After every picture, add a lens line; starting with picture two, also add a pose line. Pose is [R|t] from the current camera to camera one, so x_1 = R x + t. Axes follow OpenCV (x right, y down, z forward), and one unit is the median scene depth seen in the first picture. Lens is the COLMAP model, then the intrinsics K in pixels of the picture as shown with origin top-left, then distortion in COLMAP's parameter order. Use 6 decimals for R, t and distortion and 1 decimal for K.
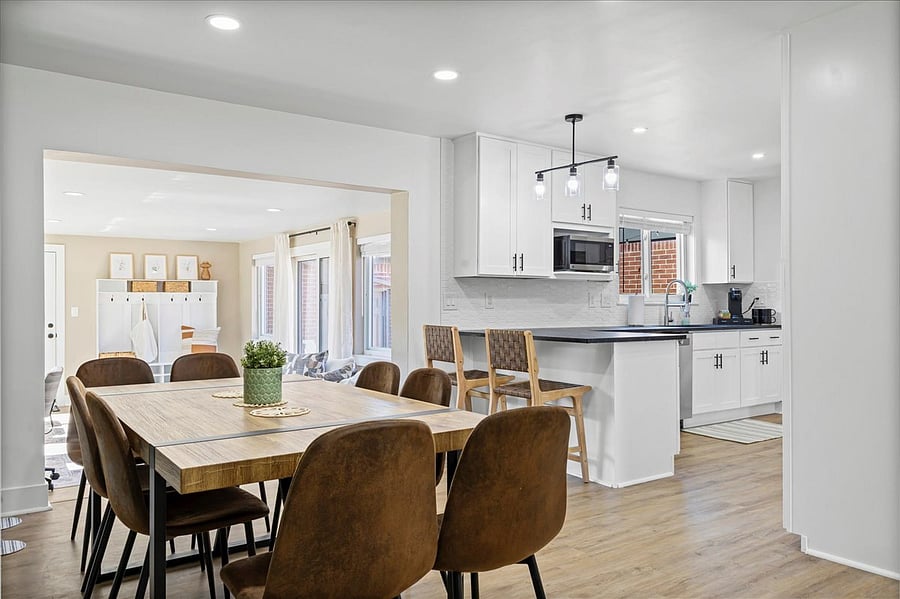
lens RADIAL K [[671.9, 0, 447.1], [0, 671.9, 295.9], [0, 0, 1]] dist [0.008944, 0.003009]
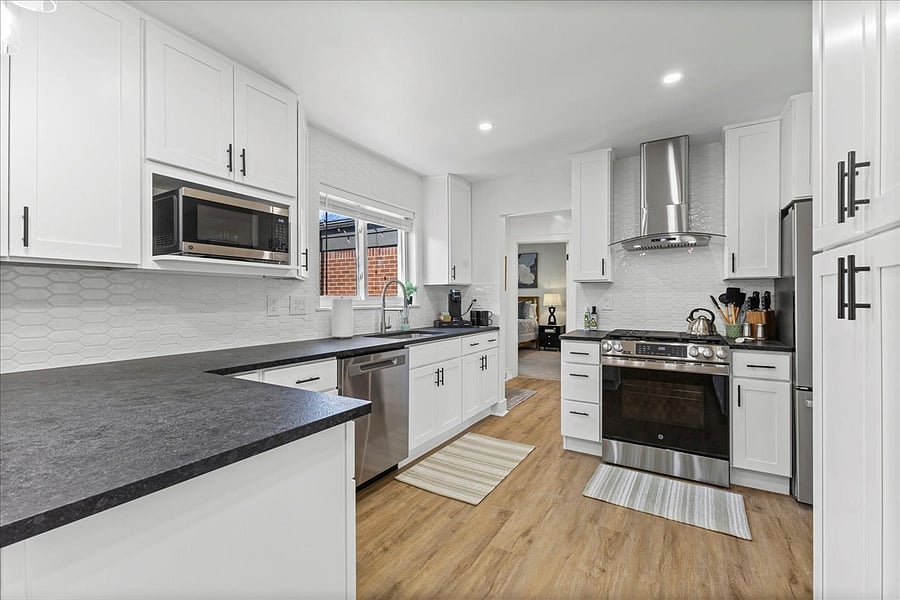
lens RADIAL K [[393.0, 0, 450.0], [0, 393.0, 300.0], [0, 0, 1]] dist [0.002034, 0.000286]
pose [[0.914940, -0.004318, 0.403567, 0.197252], [-0.001624, 0.999895, 0.014382, -0.005109], [-0.403587, -0.013814, 0.914837, 0.496581]]
